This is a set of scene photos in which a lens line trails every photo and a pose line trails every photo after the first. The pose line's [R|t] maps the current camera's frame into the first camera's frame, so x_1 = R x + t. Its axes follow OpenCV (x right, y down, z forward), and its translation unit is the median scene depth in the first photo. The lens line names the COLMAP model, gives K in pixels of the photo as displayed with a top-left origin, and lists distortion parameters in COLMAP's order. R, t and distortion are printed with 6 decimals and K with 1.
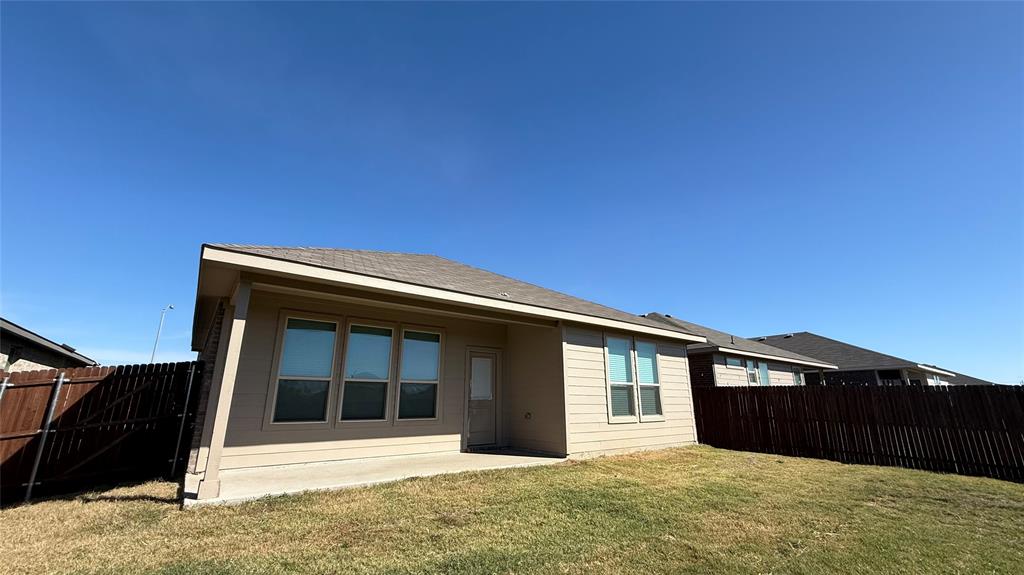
lens RADIAL K [[408.1, 0, 512.0], [0, 408.1, 287.5], [0, 0, 1]] dist [-0.000382, -0.000052]
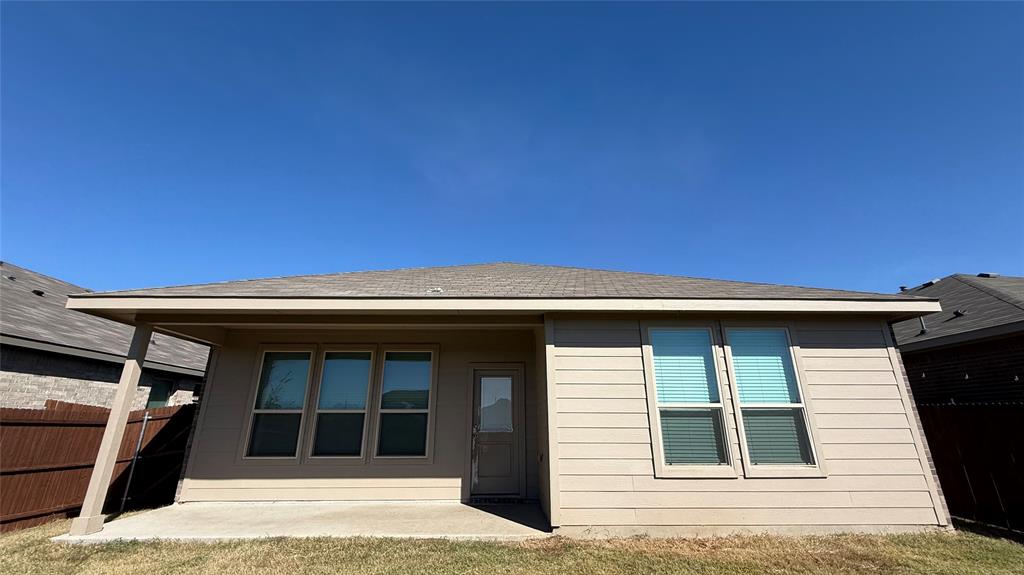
lens RADIAL K [[408.1, 0, 512.0], [0, 408.1, 287.5], [0, 0, 1]] dist [-0.000382, -0.000052]
pose [[0.802119, -0.191990, -0.565460, 0.511804], [0.161366, 0.981368, -0.104300, 0.111930], [0.574949, -0.007585, 0.818154, 0.473705]]
